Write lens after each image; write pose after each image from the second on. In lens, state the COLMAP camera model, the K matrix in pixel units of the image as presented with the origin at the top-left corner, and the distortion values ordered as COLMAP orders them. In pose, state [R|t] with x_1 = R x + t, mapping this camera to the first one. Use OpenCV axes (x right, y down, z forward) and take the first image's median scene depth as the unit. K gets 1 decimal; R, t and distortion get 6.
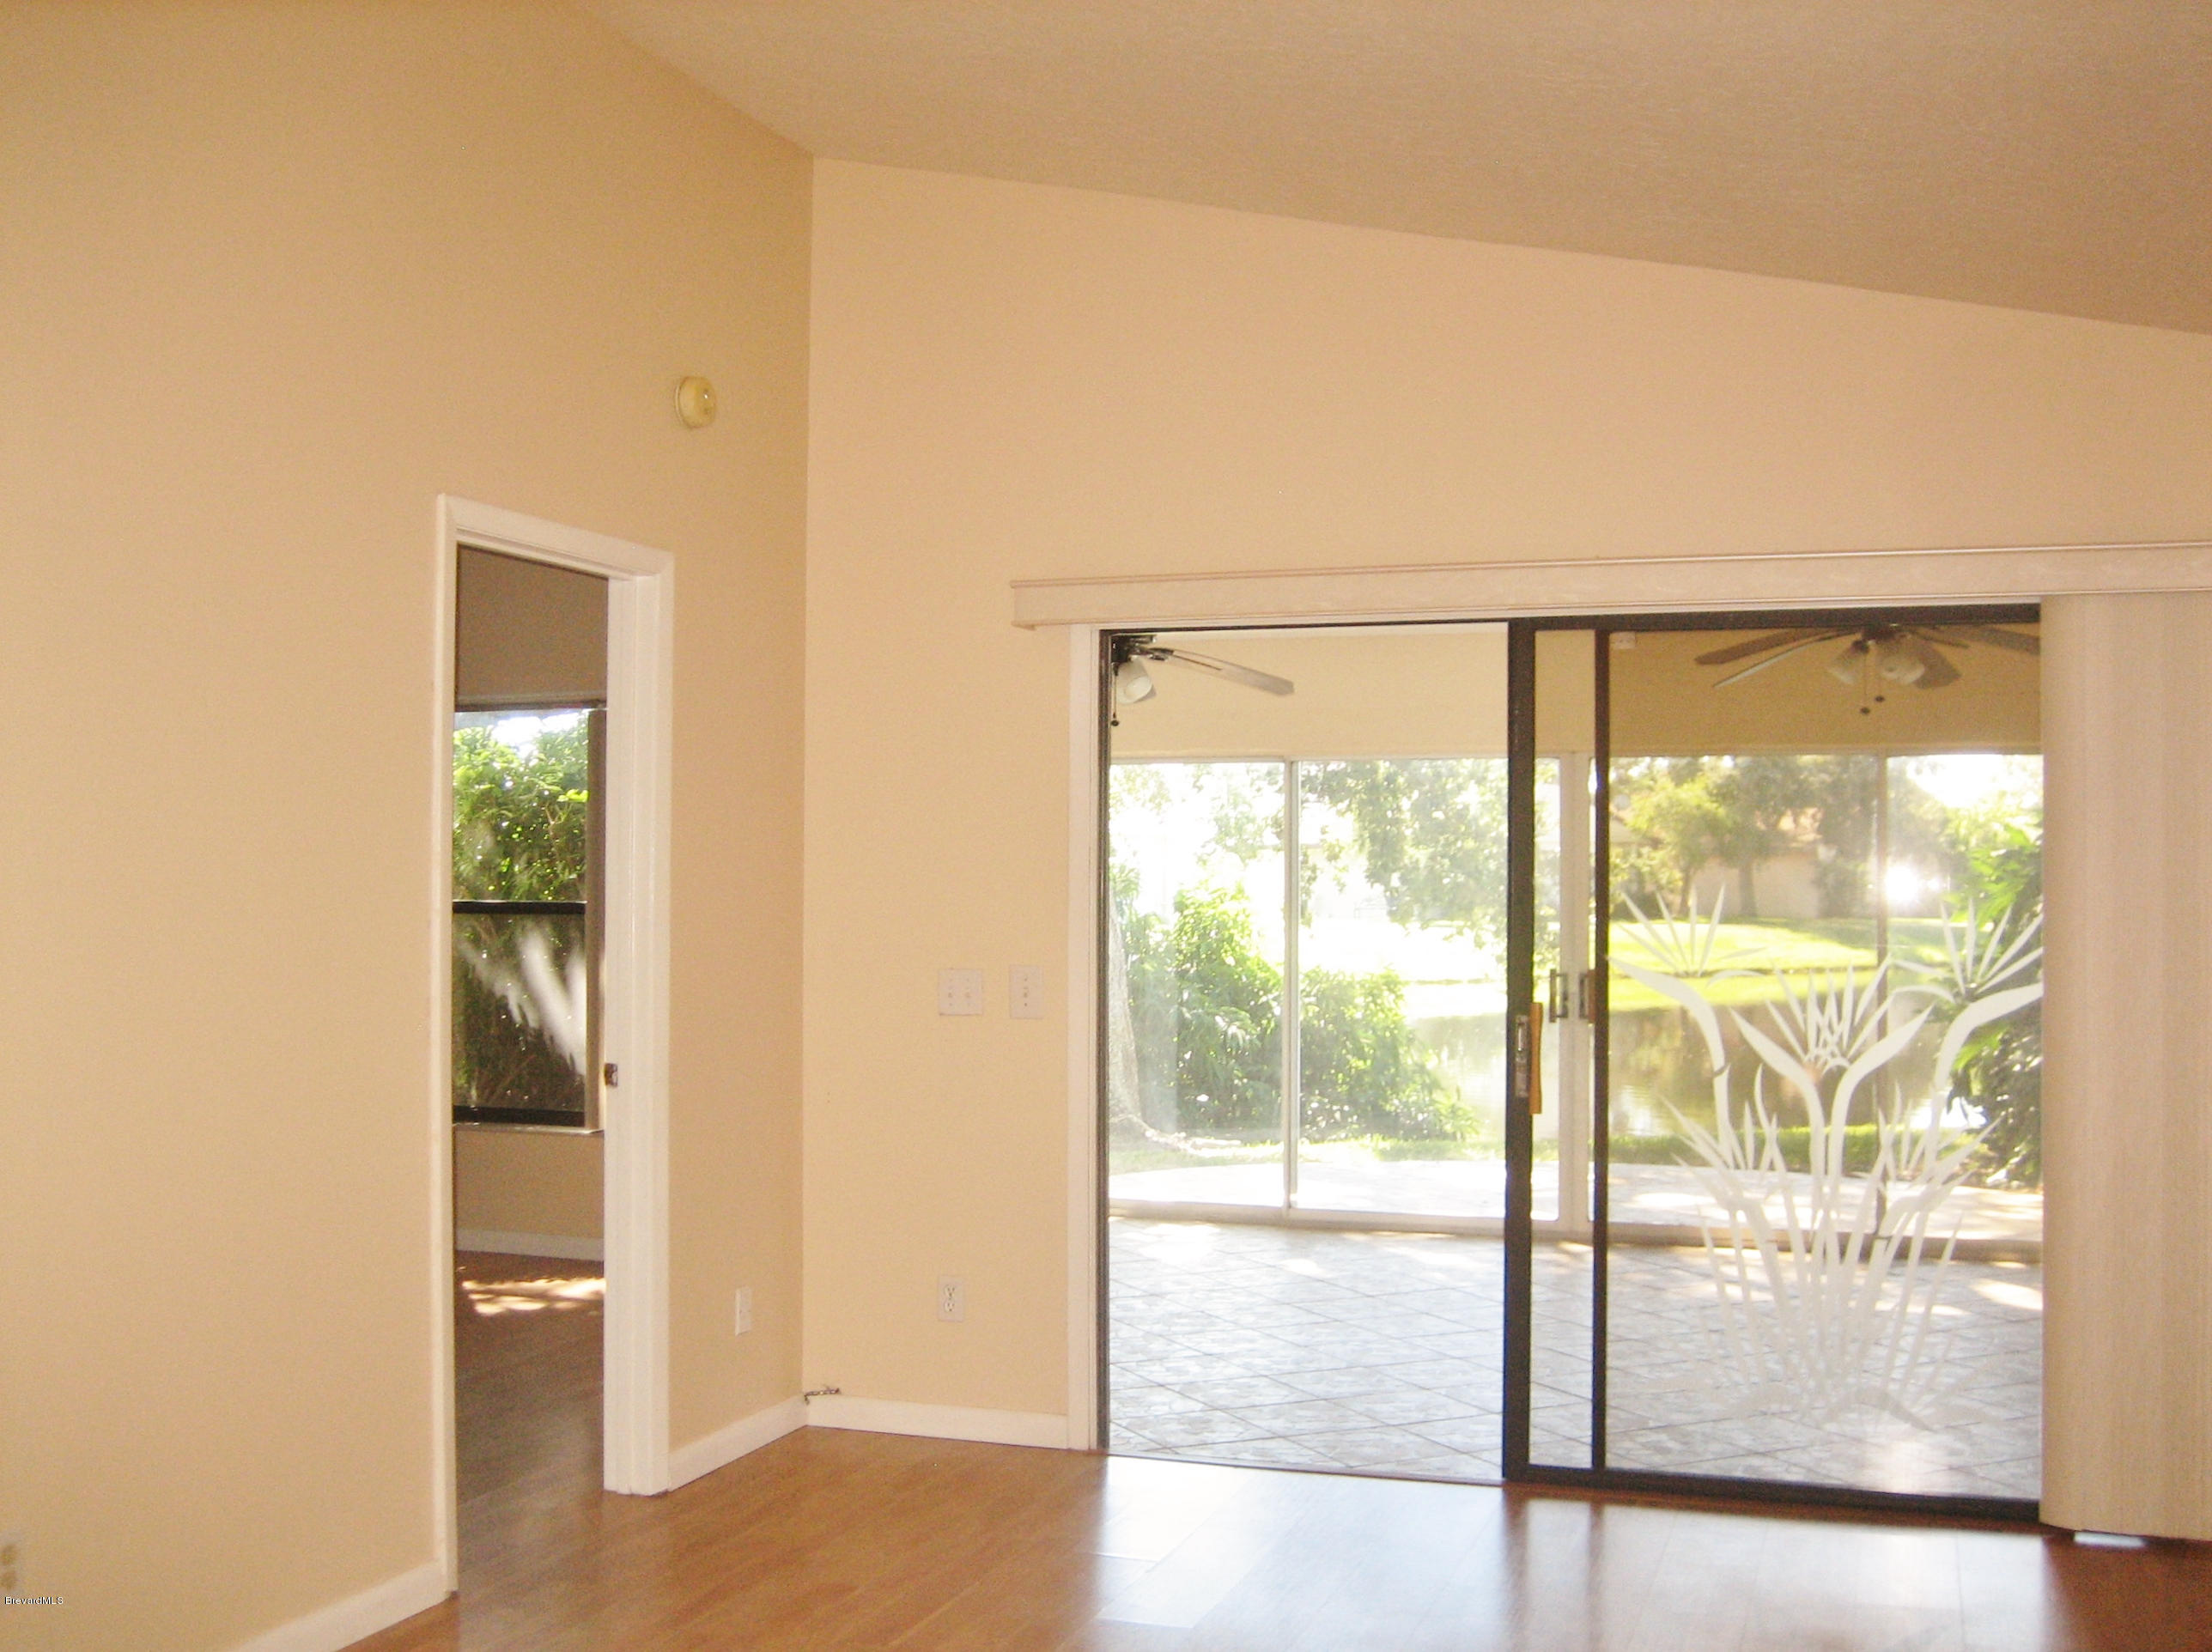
lens RADIAL K [[2375.1, 0, 1106.0], [0, 2375.1, 826.0], [0, 0, 1]] dist [0.000394, 0.000424]
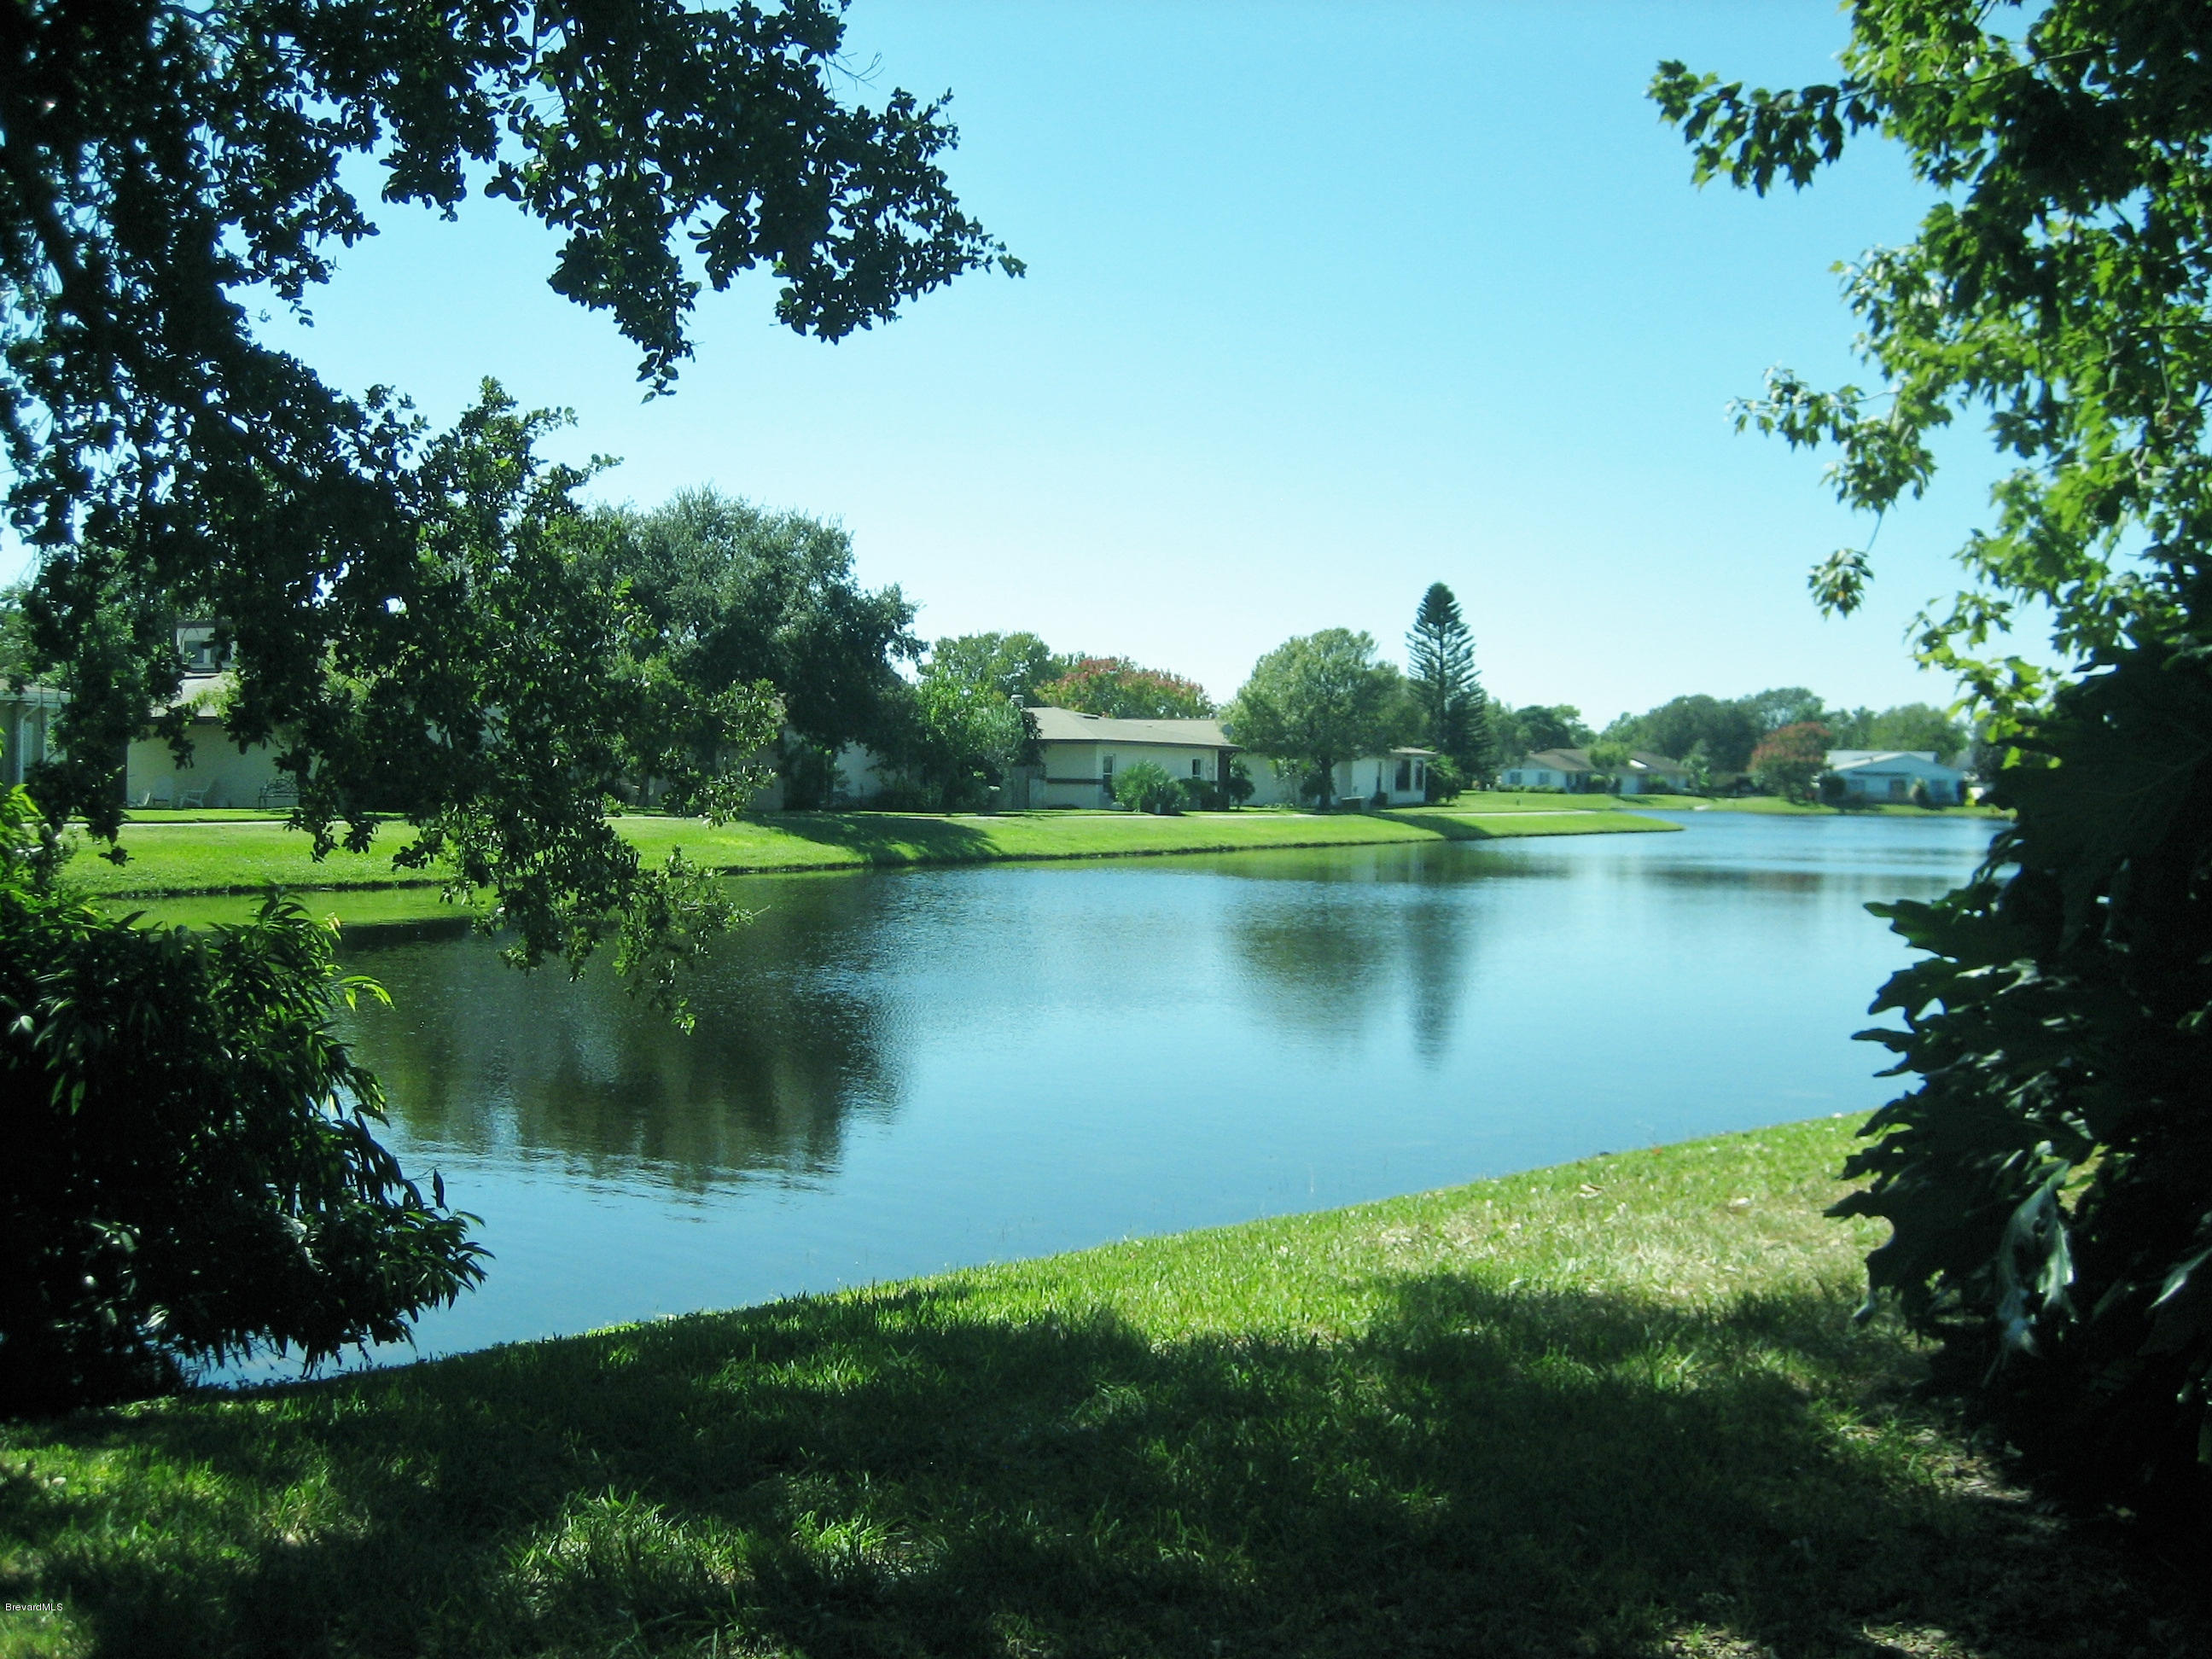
lens RADIAL K [[2318.8, 0, 1106.0], [0, 2318.8, 829.5], [0, 0, 1]] dist [-0.154063, 0.220619]
pose [[0.897189, 0.000102, 0.441647, 0.062067], [-0.021110, 0.998867, 0.042653, 0.018078], [-0.441143, -0.047590, 0.896174, 0.498899]]
